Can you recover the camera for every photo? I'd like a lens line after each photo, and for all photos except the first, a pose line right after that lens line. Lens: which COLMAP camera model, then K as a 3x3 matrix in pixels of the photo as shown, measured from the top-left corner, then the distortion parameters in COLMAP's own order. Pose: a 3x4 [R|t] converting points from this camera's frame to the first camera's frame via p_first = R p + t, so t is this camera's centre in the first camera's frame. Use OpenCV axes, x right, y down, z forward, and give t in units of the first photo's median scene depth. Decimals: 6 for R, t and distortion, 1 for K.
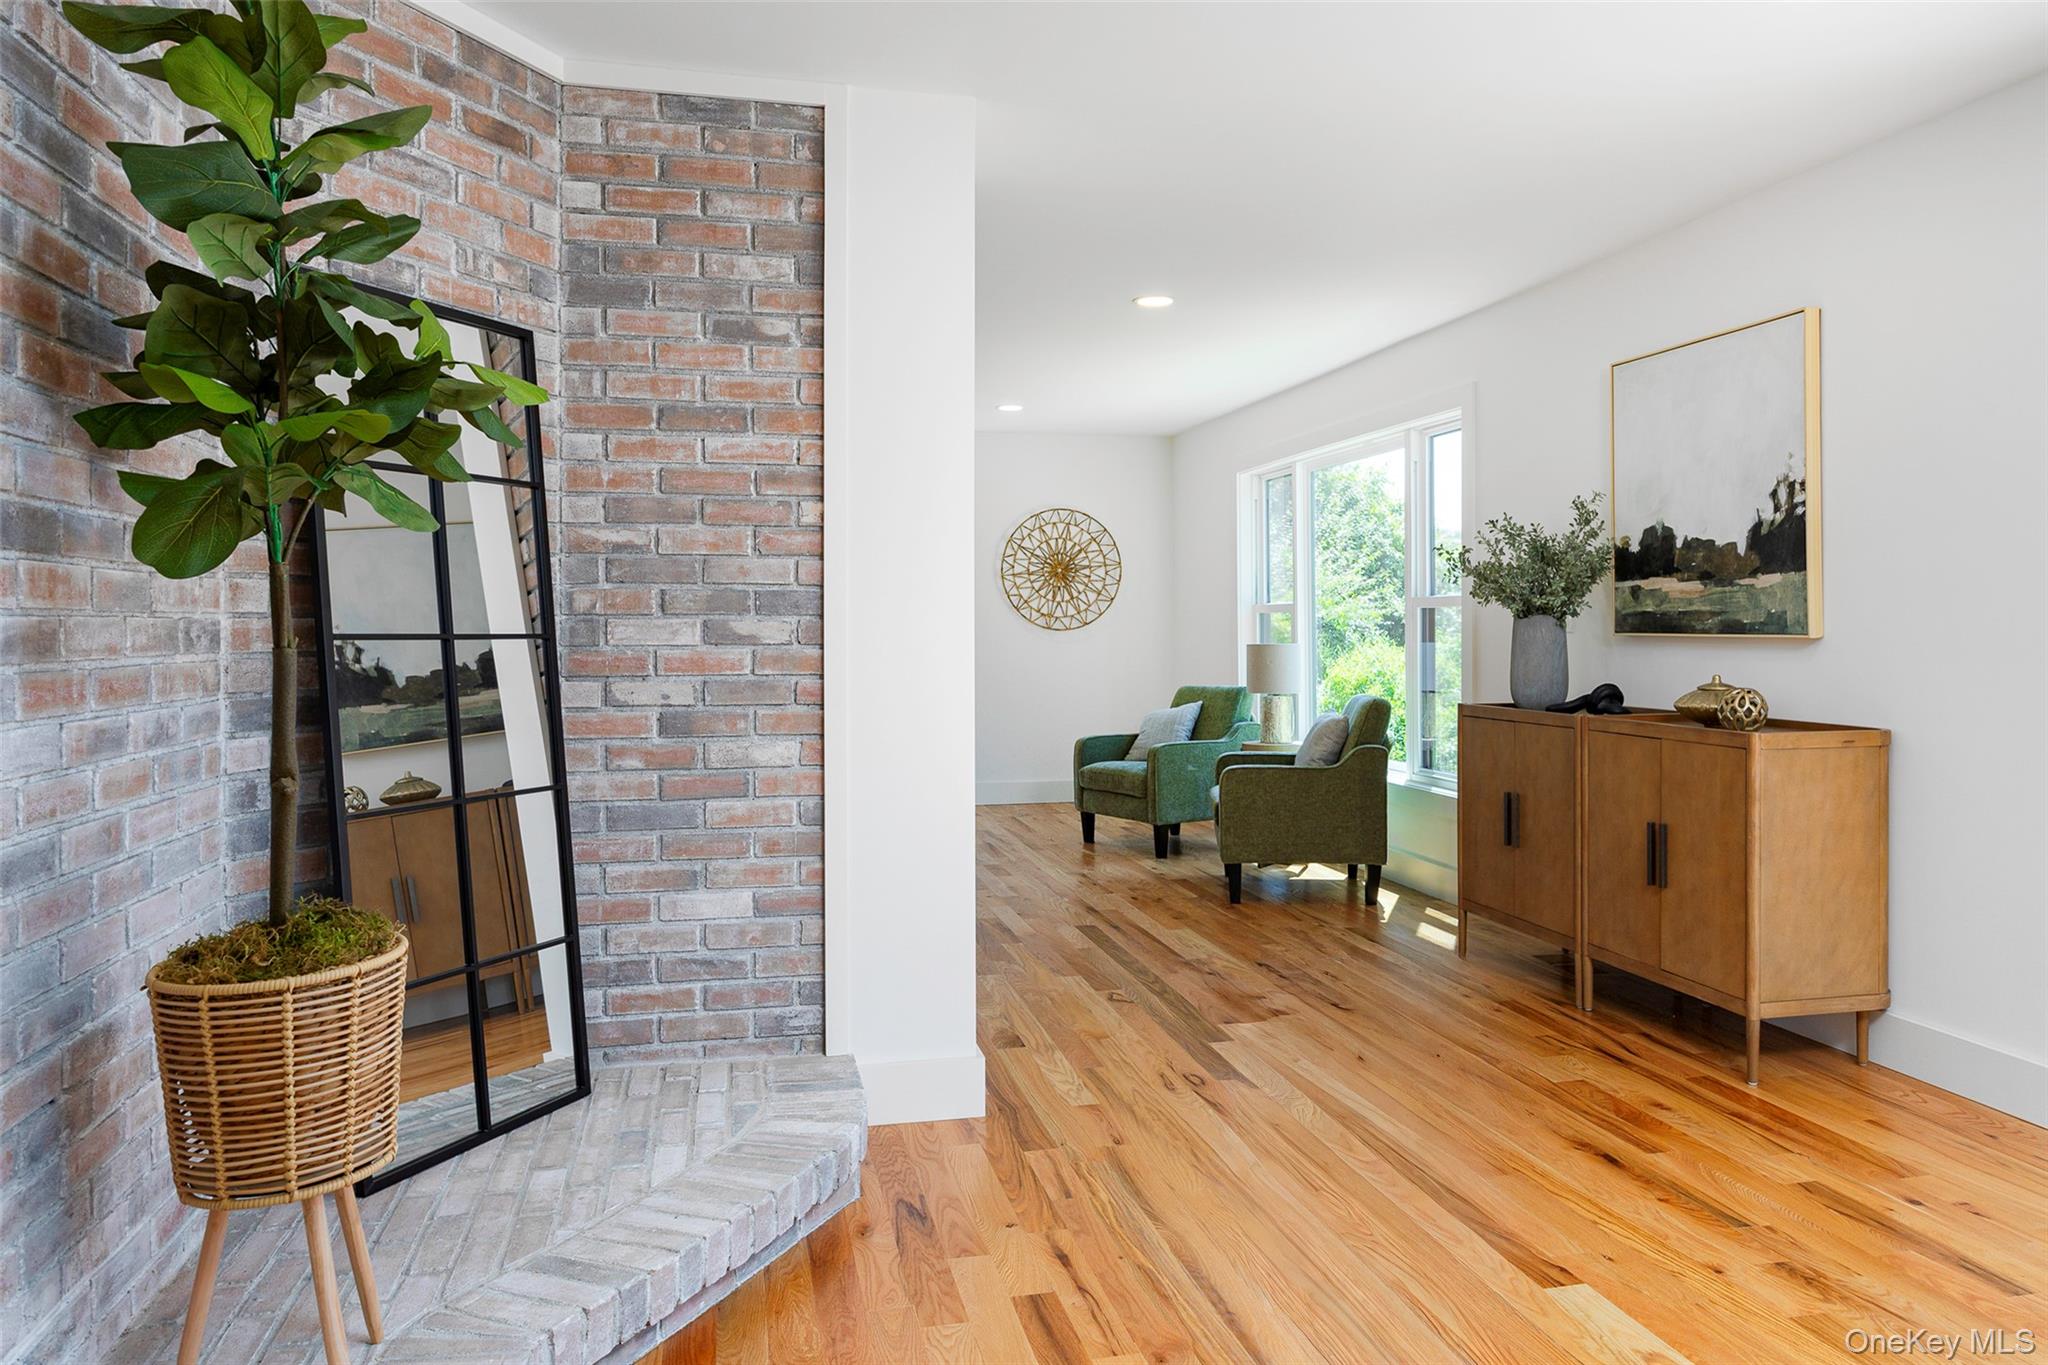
lens RADIAL K [[1435.6, 0, 1028.0], [0, 1435.6, 638.3], [0, 0, 1]] dist [-0.005640, -0.000996]
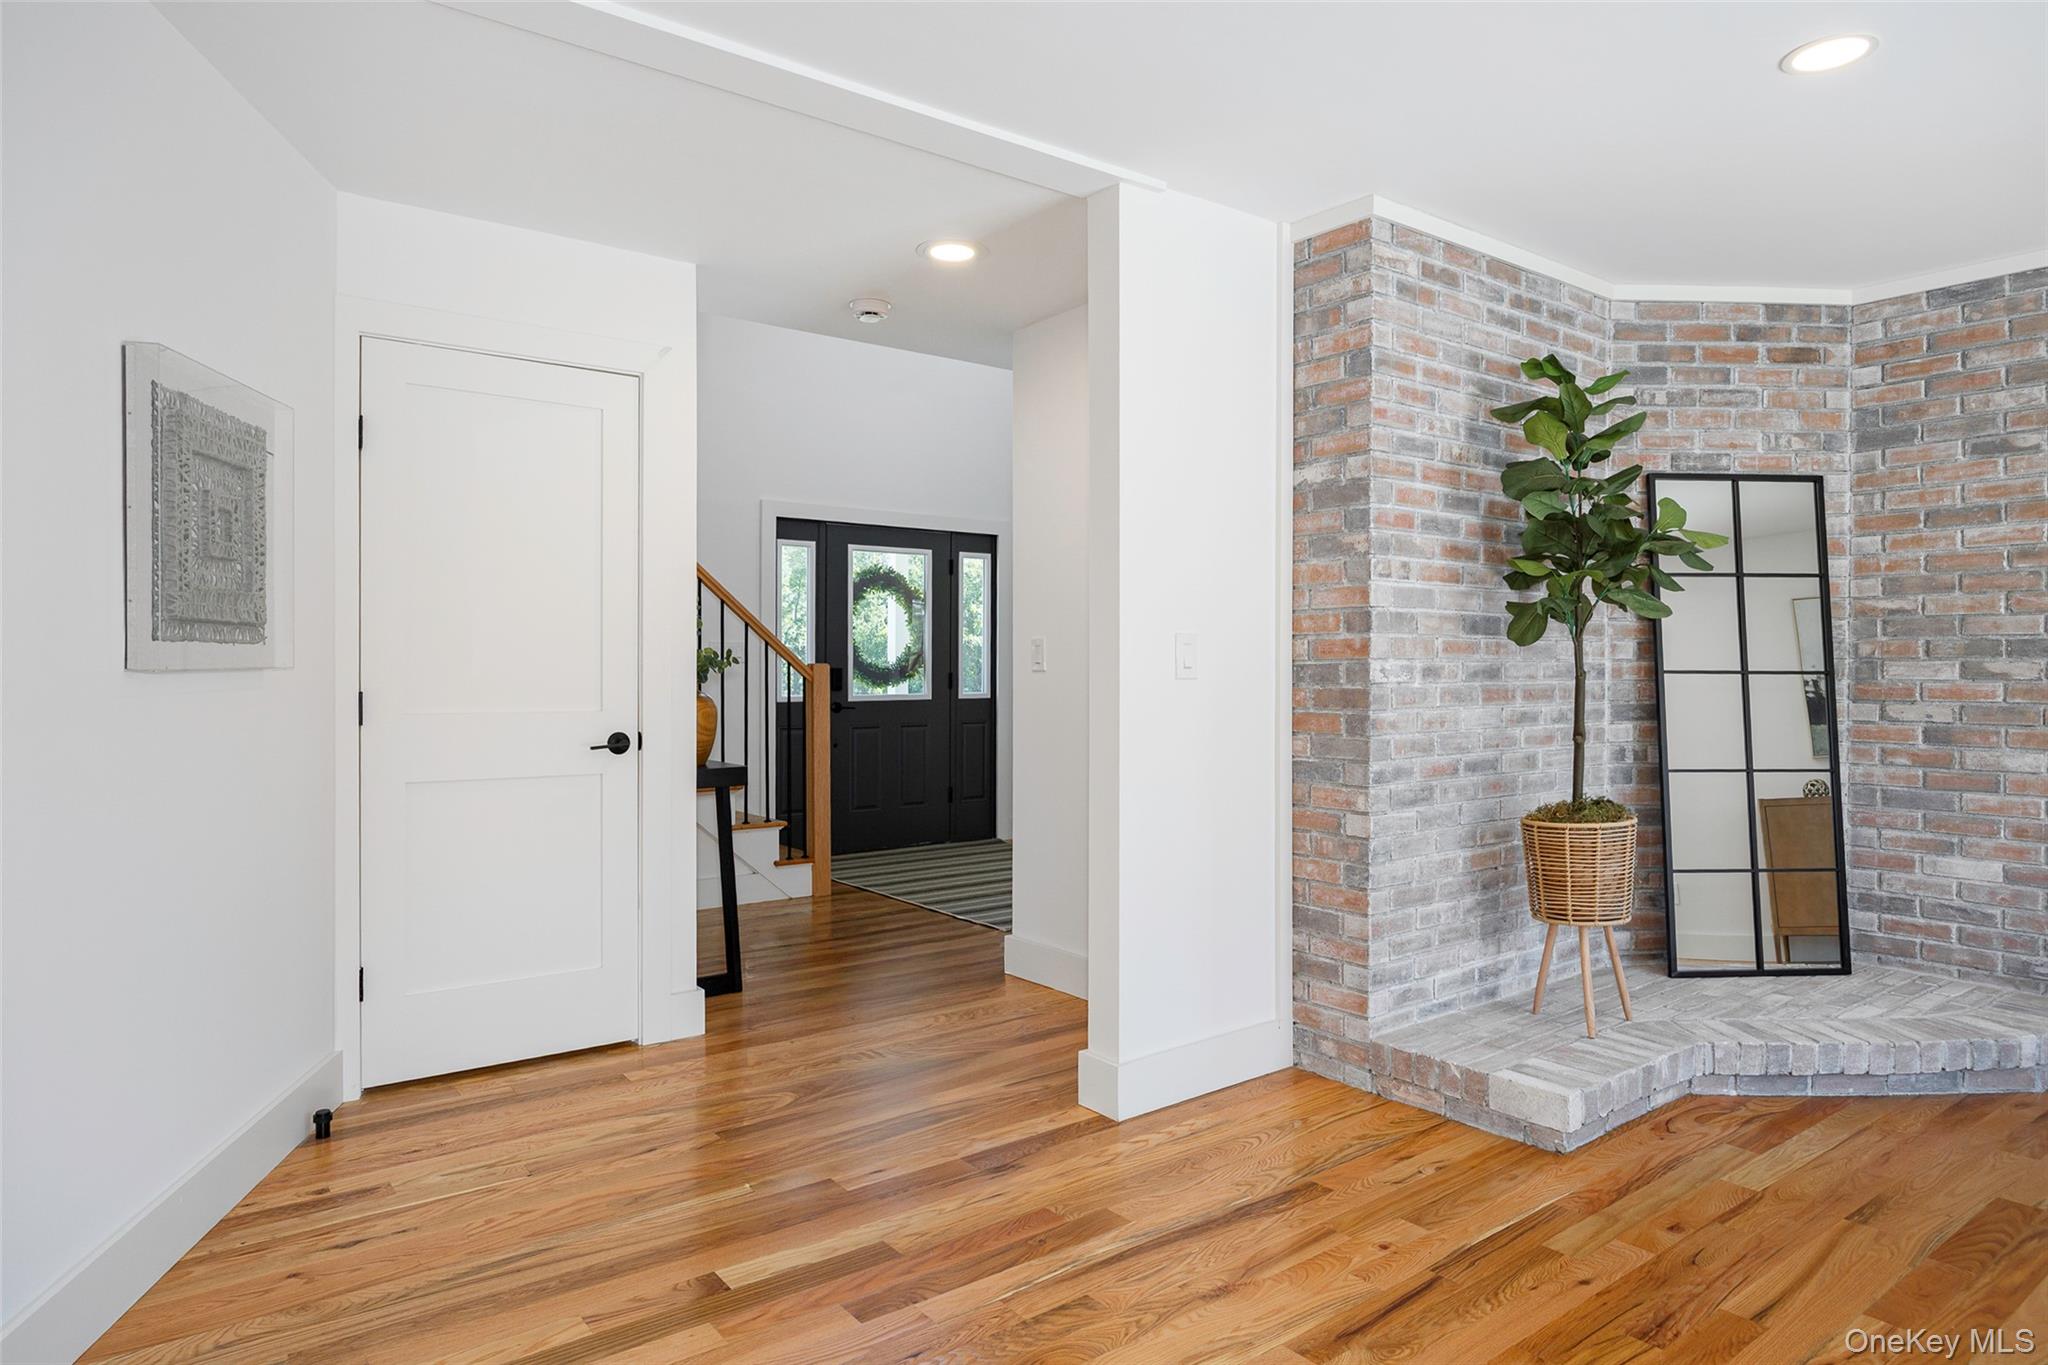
lens RADIAL K [[1201.0, 0, 1024.0], [0, 1201.0, 682.5], [0, 0, 1]] dist [-0.000811, -0.000533]
pose [[0.396476, 0.013562, -0.917945, 0.482804], [-0.008051, 0.999904, 0.011295, 0.001506], [0.918010, 0.002912, 0.396547, -0.291446]]
